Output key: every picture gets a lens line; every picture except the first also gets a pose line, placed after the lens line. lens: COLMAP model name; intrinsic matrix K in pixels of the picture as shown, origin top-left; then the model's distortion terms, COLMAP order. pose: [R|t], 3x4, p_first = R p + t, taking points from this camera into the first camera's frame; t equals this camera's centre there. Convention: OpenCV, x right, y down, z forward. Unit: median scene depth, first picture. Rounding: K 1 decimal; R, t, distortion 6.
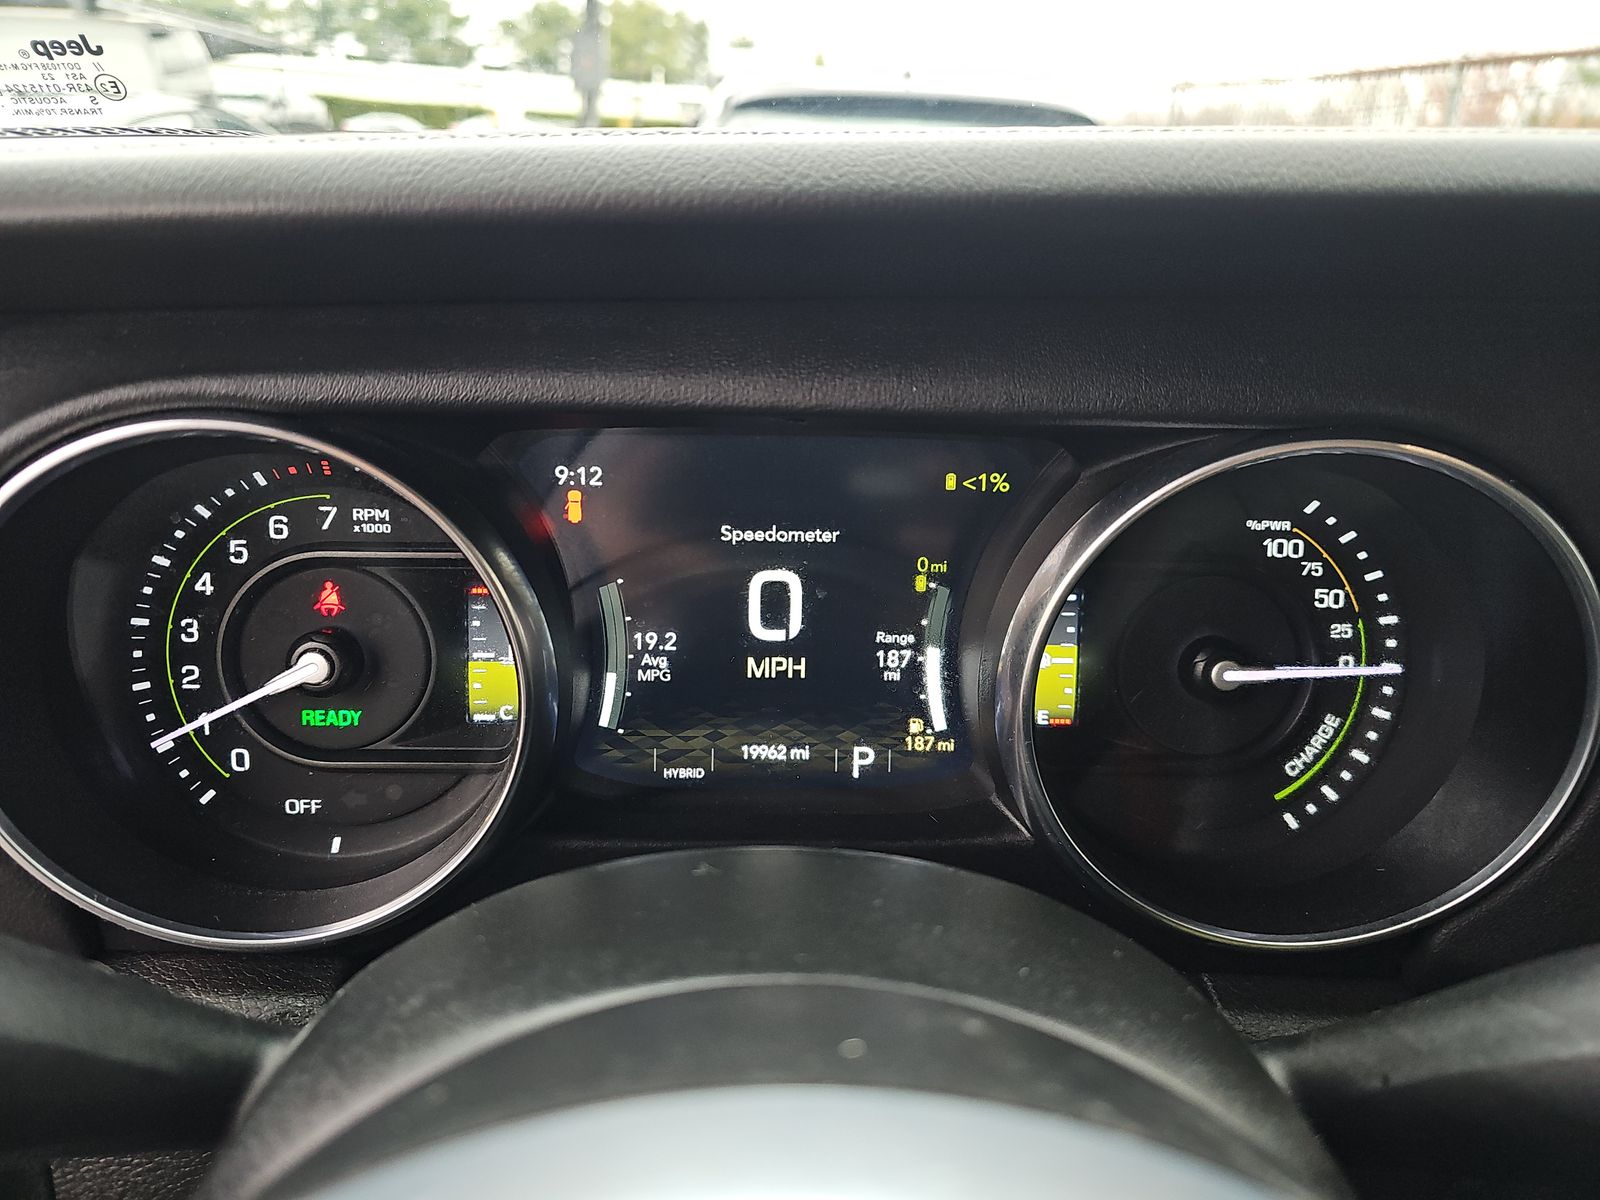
lens RADIAL K [[1067.5, 0, 803.4], [0, 1067.5, 606.4], [0, 0, 1]] dist [0.058946, -0.077671]
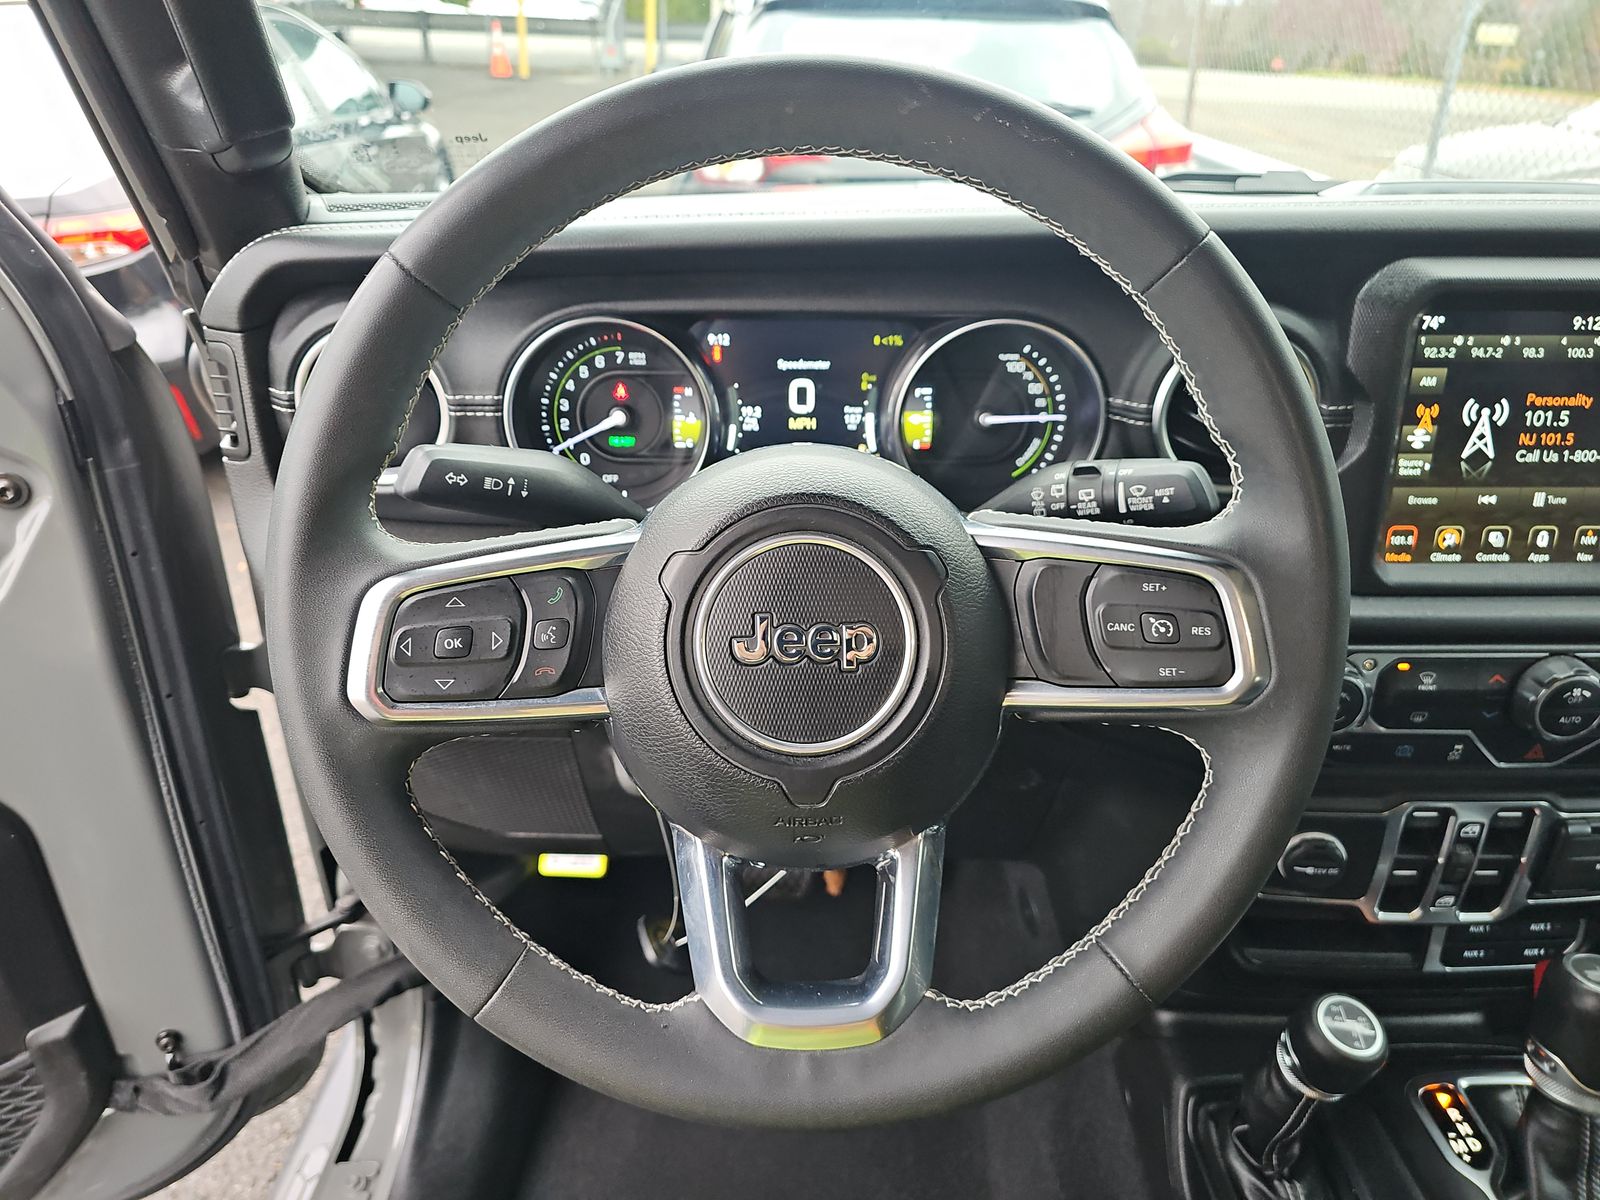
lens RADIAL K [[1092.2, 0, 800.0], [0, 1092.2, 600.0], [0, 0, 1]] dist [0.130232, -0.118193]
pose [[0.999718, -0.005495, -0.023107, 0.023267], [0.007571, 0.995847, 0.090722, 0.232646], [0.022512, -0.090871, 0.995608, -1.475684]]
